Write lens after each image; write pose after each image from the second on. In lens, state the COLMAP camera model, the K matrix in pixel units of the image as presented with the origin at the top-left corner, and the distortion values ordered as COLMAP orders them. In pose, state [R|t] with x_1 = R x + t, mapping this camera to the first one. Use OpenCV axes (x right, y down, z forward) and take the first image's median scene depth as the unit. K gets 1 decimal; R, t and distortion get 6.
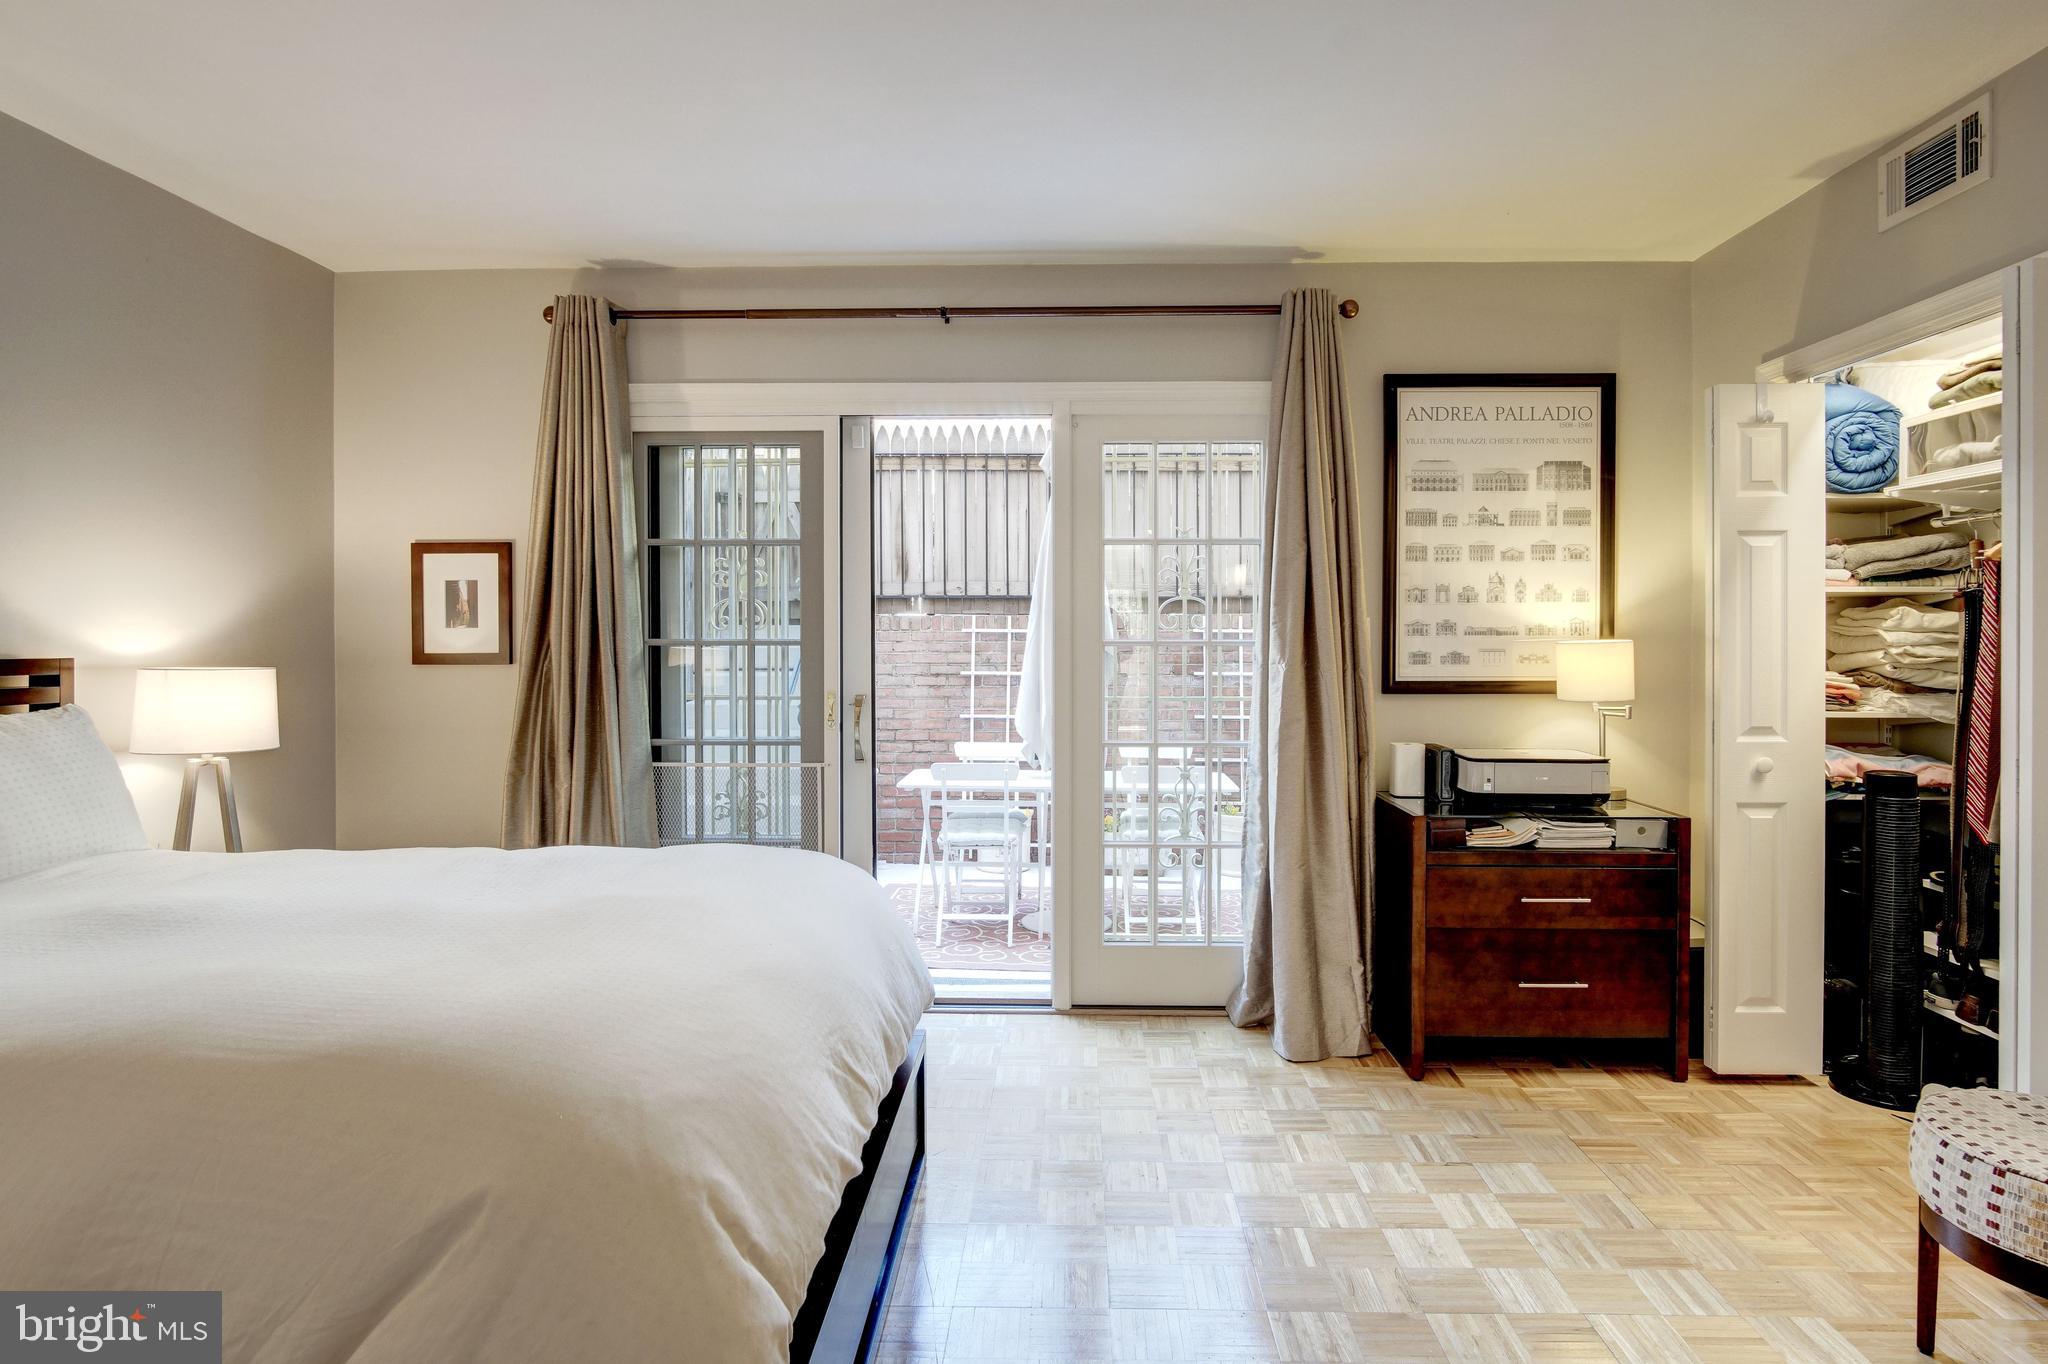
lens RADIAL K [[1094.4, 0, 1051.0], [0, 1094.4, 646.7], [0, 0, 1]] dist [-0.017947, 0.006535]
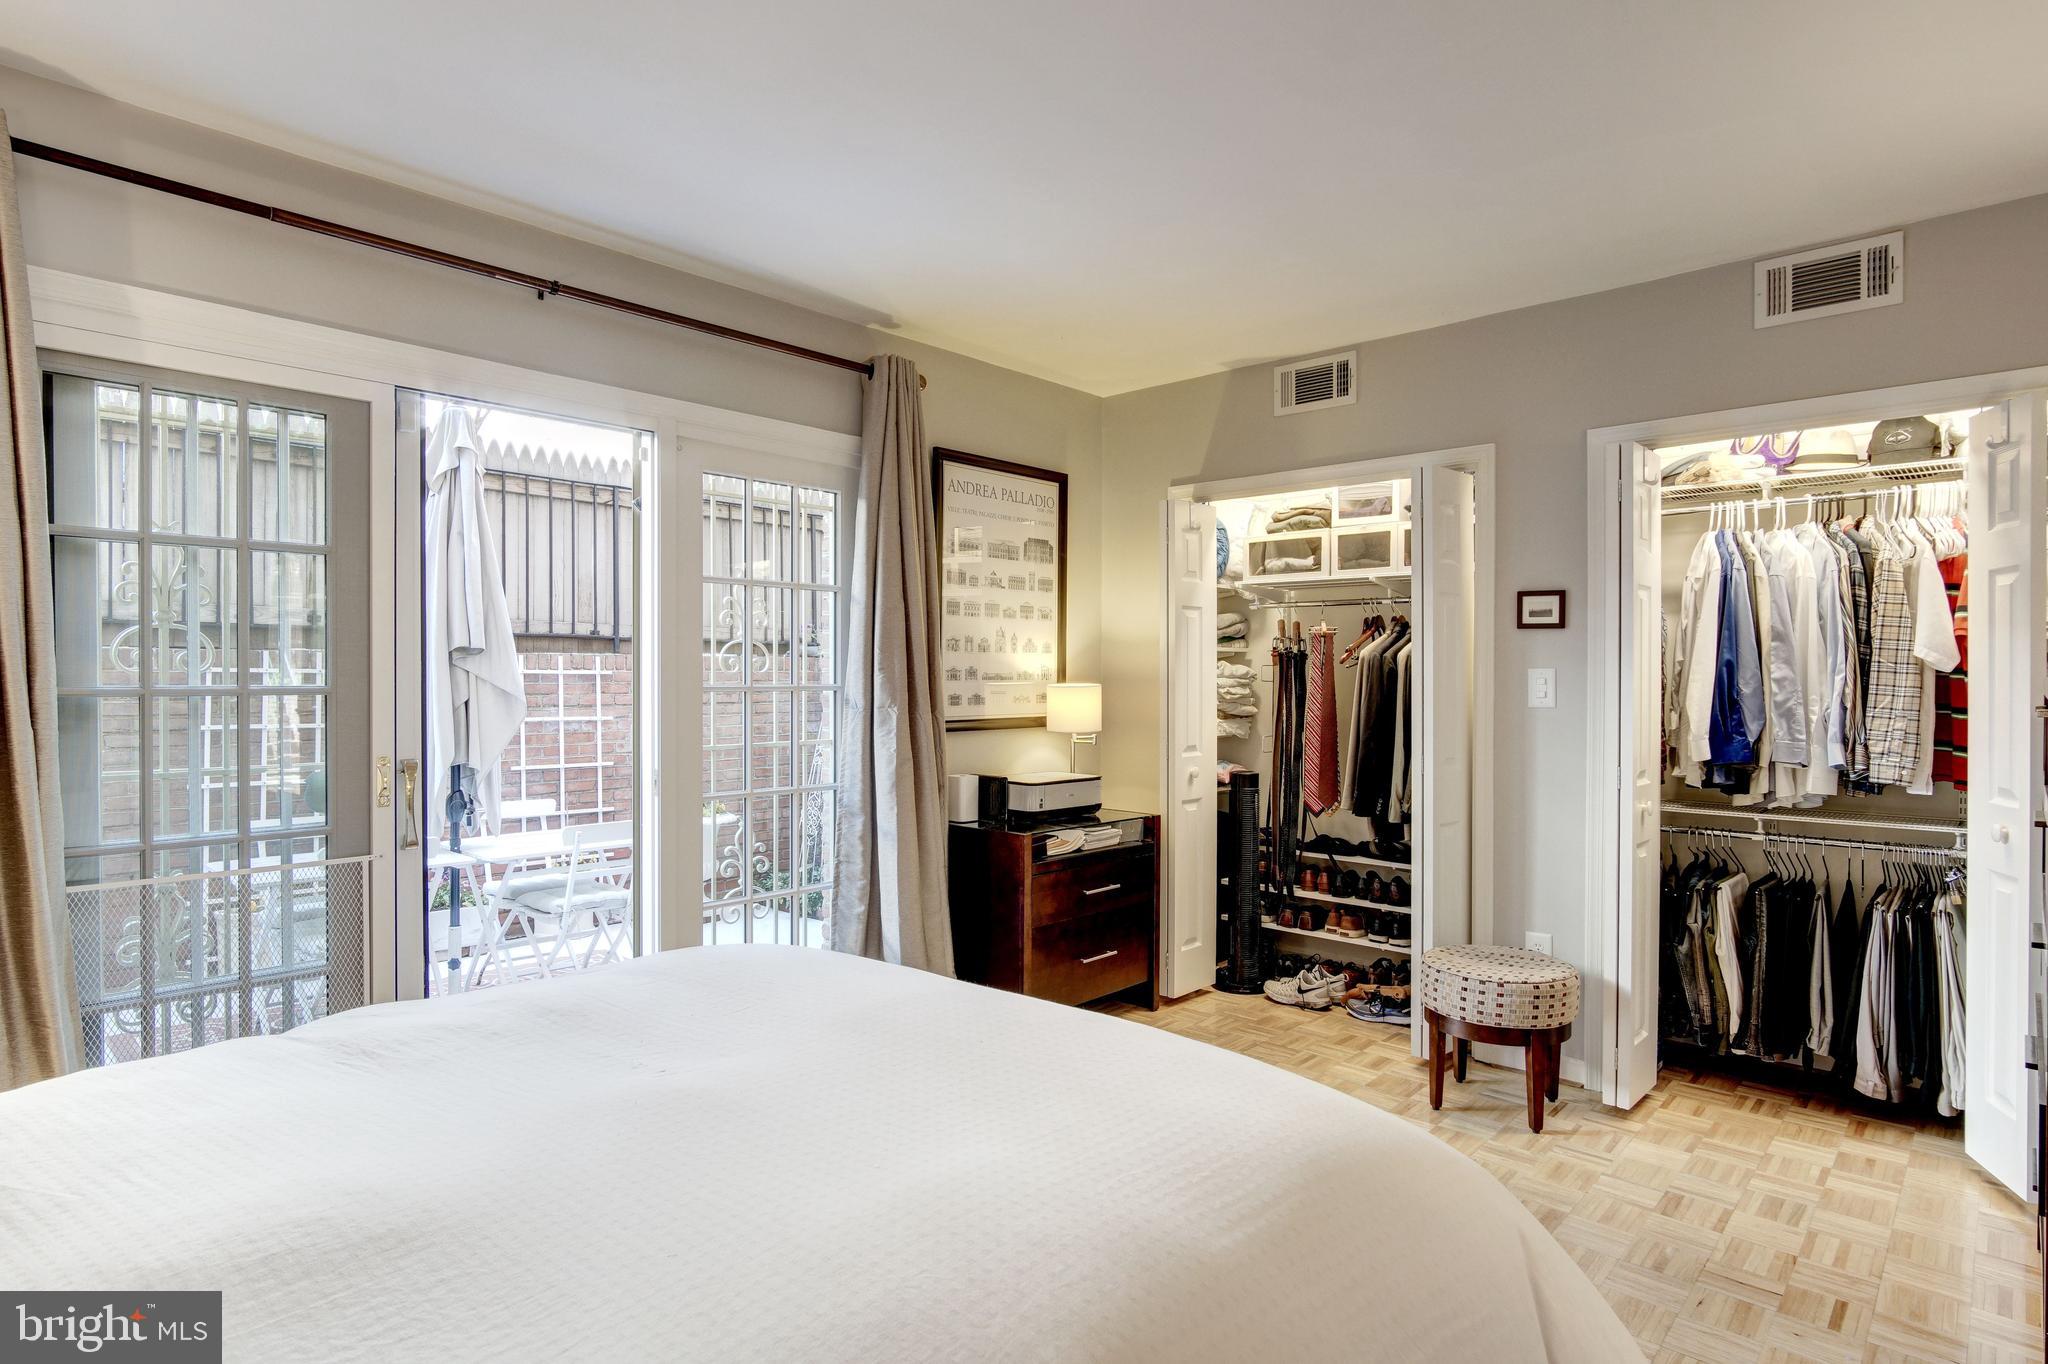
lens RADIAL K [[1094.4, 0, 1017.5], [0, 1094.4, 683.8], [0, 0, 1]] dist [-0.017947, 0.006535]
pose [[0.661578, -0.003758, 0.749867, -0.476921], [0.004239, 0.999990, 0.001272, -0.007649], [-0.749865, 0.002337, 0.661587, 0.196241]]
